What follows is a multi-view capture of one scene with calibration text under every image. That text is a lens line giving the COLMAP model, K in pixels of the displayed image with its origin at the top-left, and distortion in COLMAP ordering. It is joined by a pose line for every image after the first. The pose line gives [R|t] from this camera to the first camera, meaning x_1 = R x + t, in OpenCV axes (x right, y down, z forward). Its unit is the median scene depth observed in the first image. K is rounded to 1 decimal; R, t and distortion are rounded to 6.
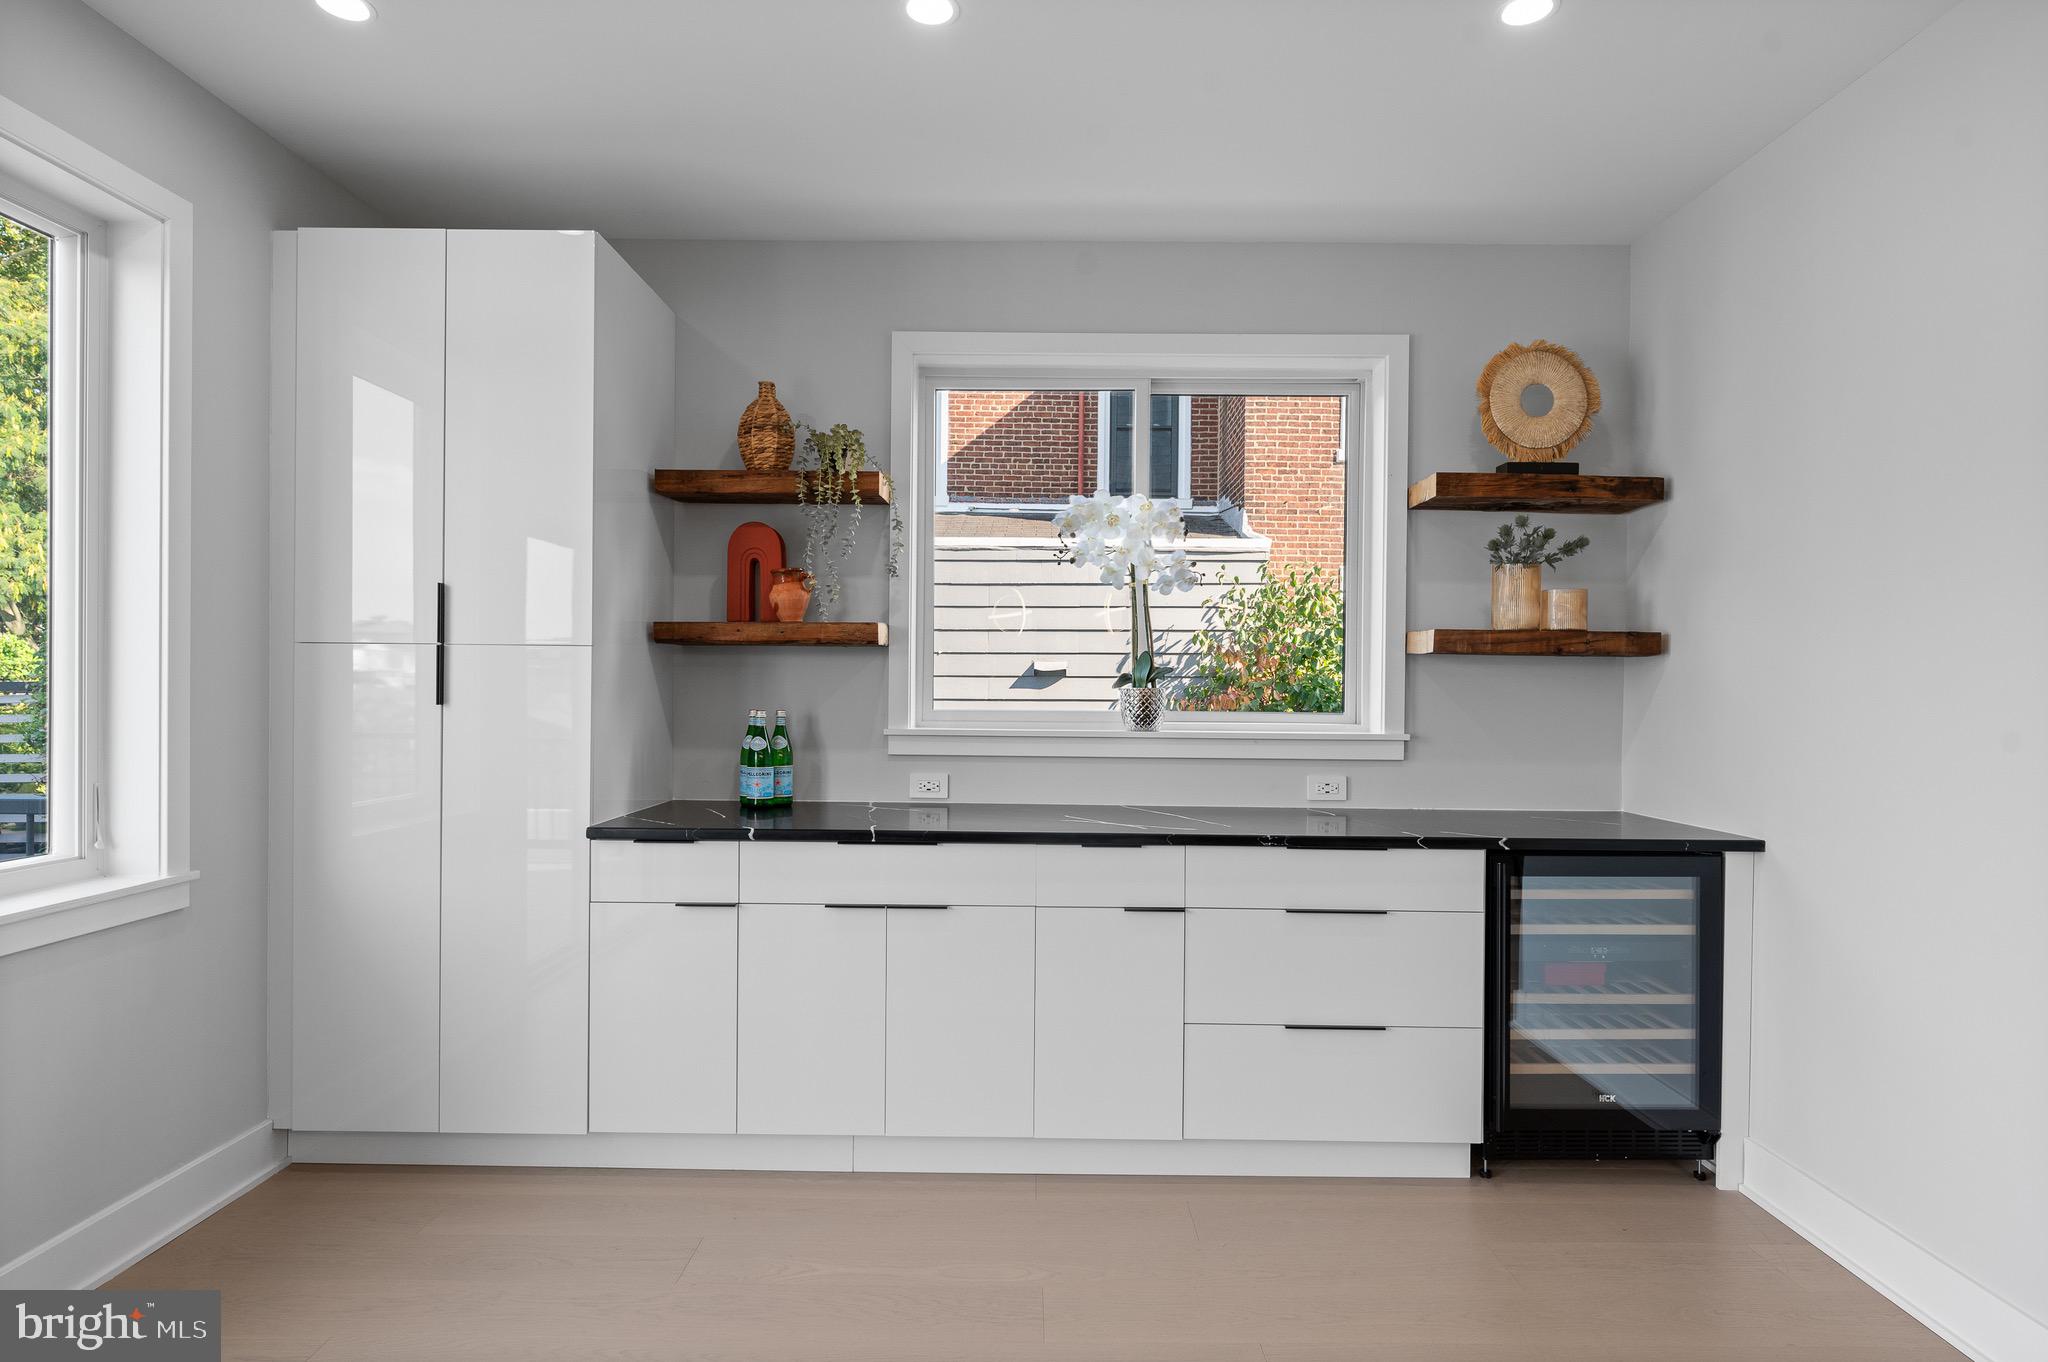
lens RADIAL K [[1078.3, 0, 973.2], [0, 1078.3, 685.2], [0, 0, 1]] dist [-0.002604, -0.000226]
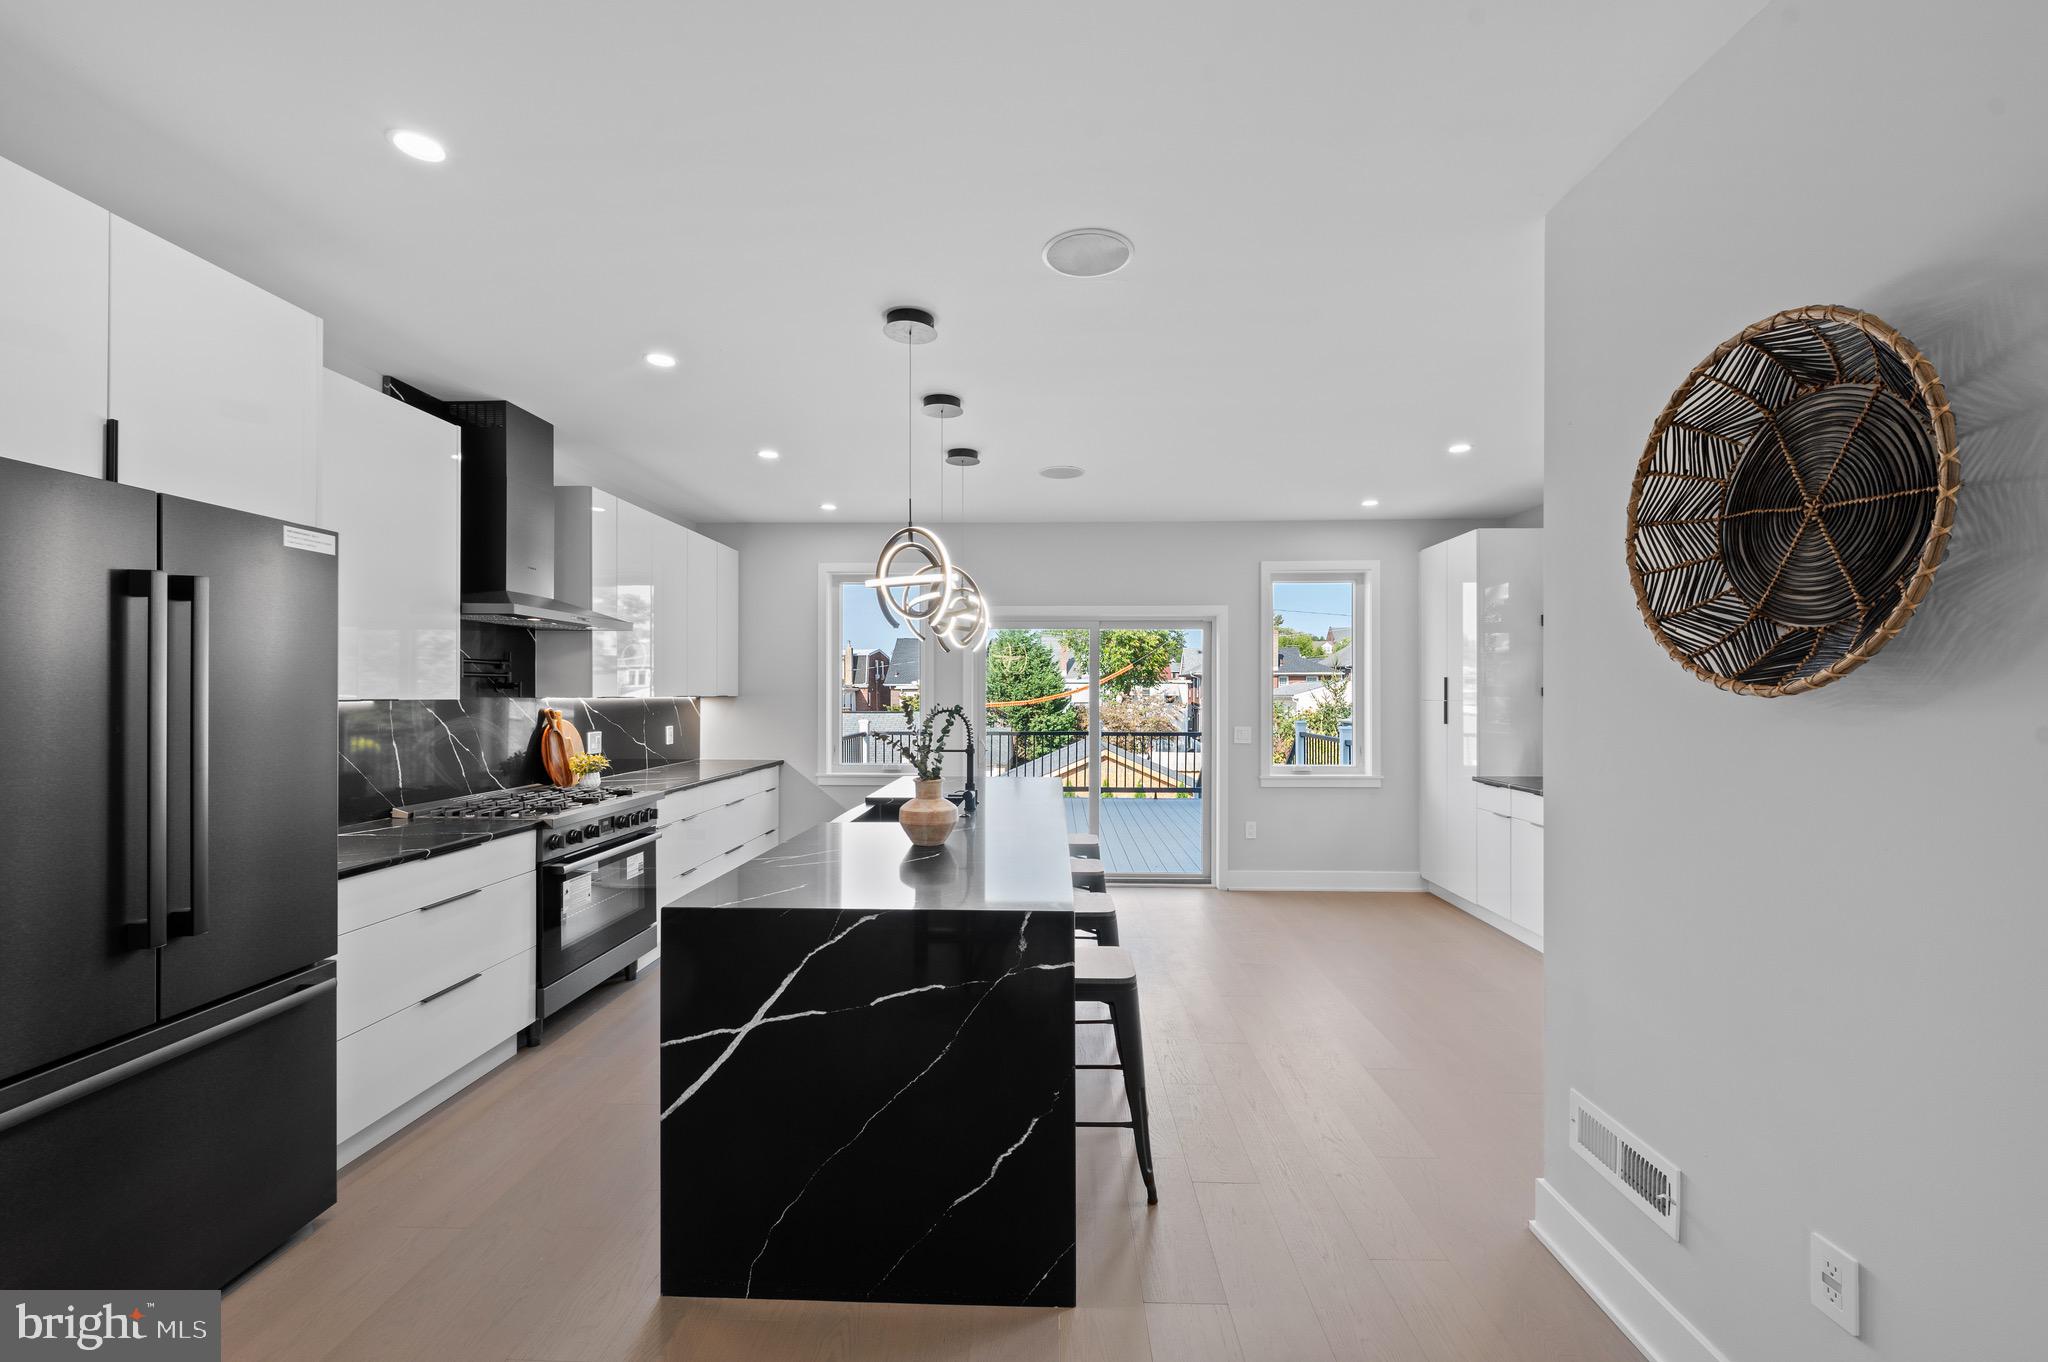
lens RADIAL K [[824.0, 0, 1032.3], [0, 824.0, 689.5], [0, 0, 1]] dist [-0.000431, -0.000064]
pose [[-0.029440, -0.014291, -0.999464, 1.316854], [-0.000226, 0.999898, -0.014291, -0.031259], [0.999567, -0.000195, -0.029440, 0.054017]]
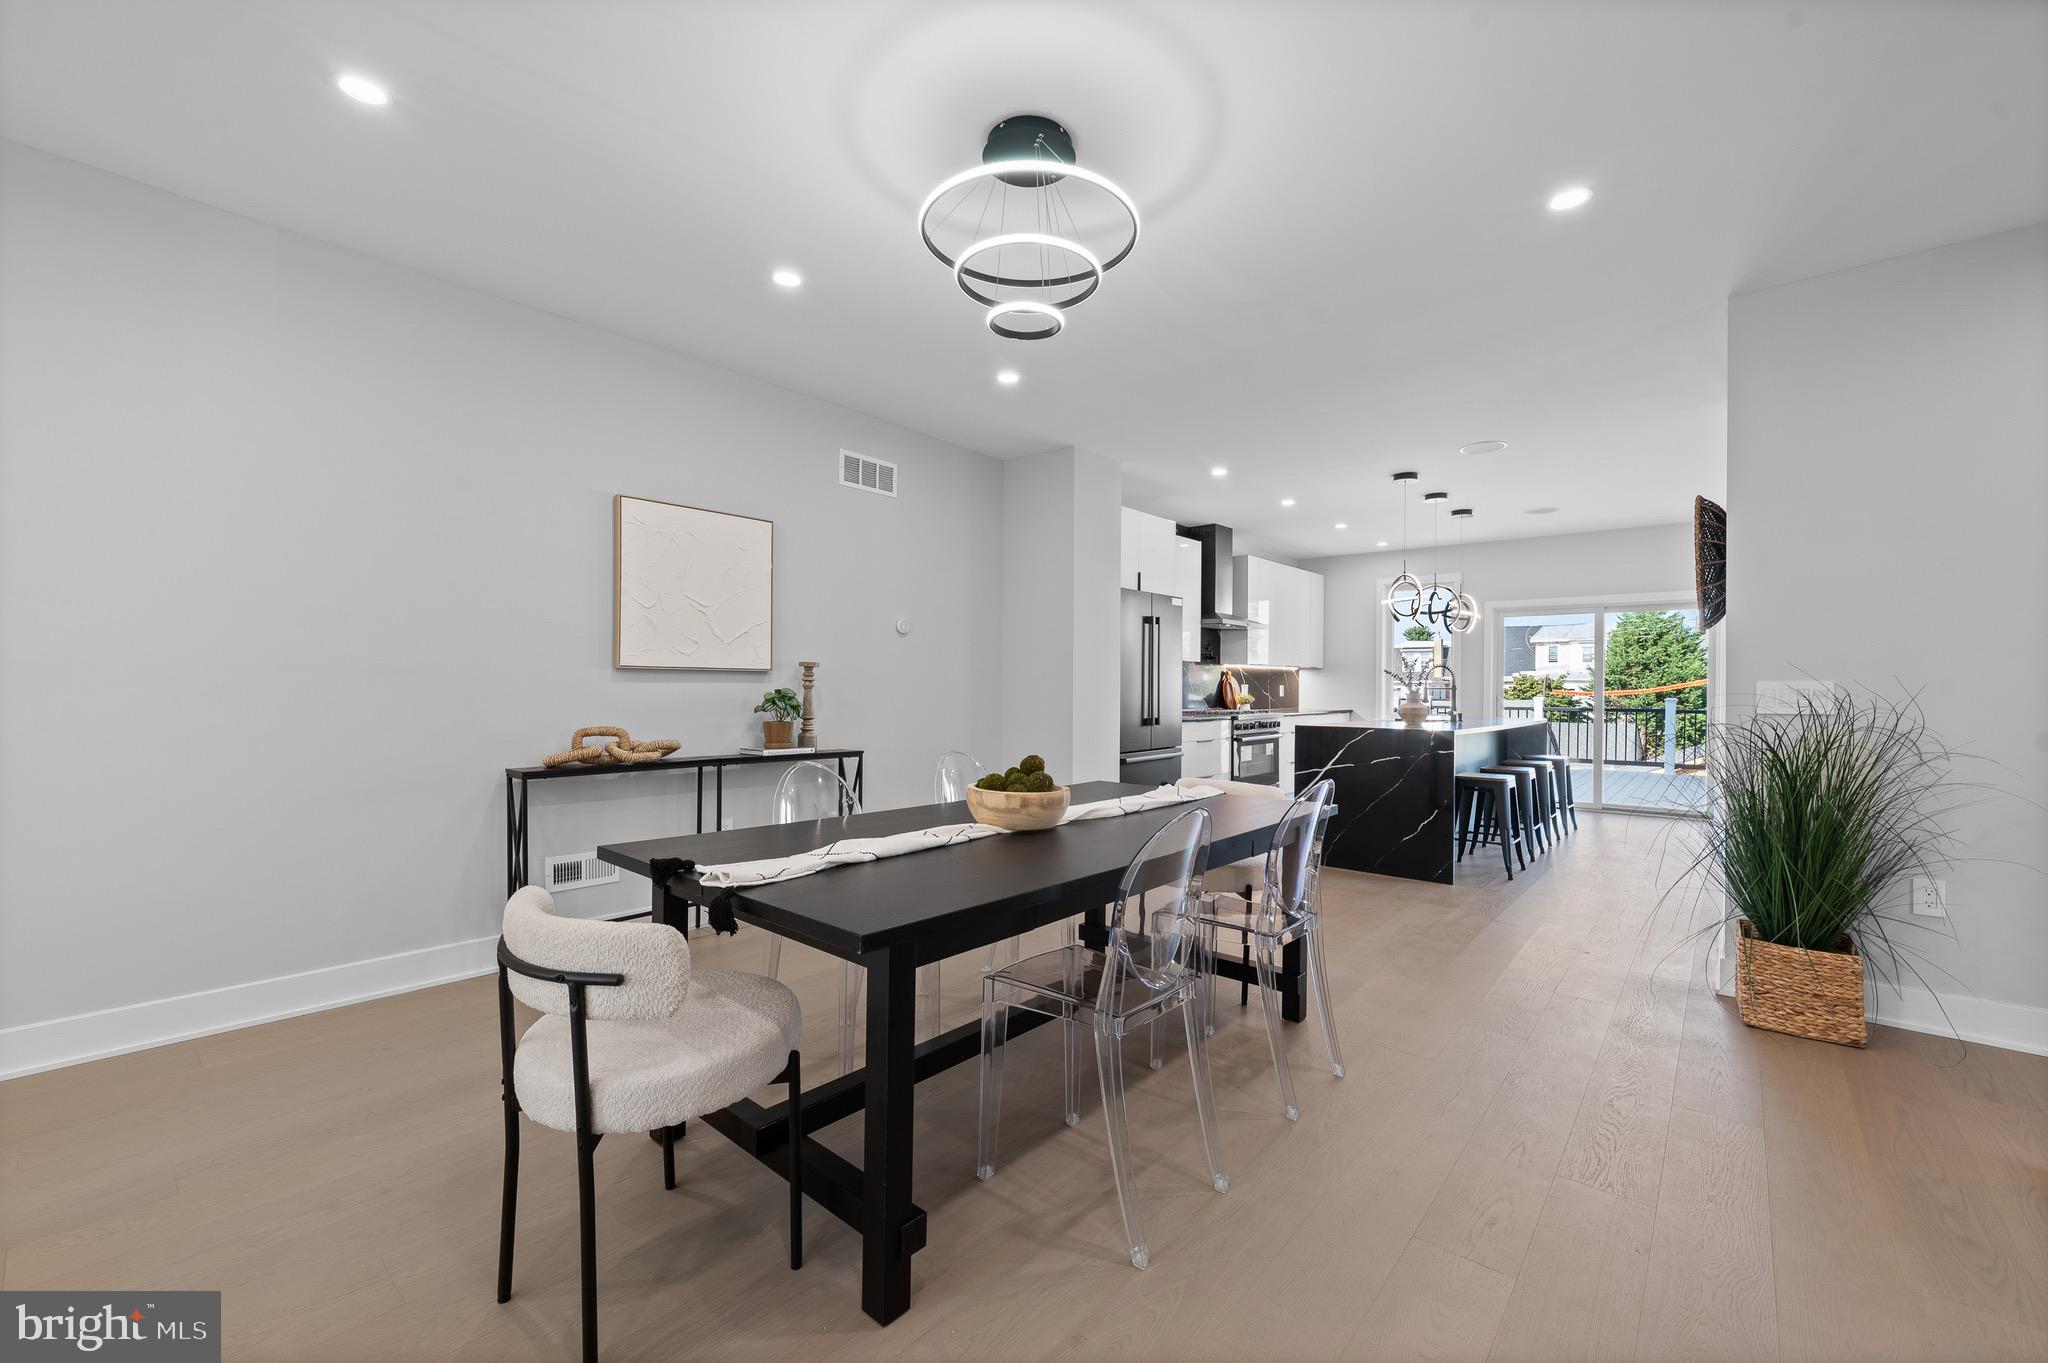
lens RADIAL K [[828.7, 0, 1029.6], [0, 828.7, 692.5], [0, 0, 1]] dist [-0.001775, -0.000682]
pose [[-0.653756, -0.008371, -0.756659, 2.384623], [-0.012003, 0.999928, -0.000692, 0.059399], [0.756610, 0.008630, -0.653809, 0.472468]]
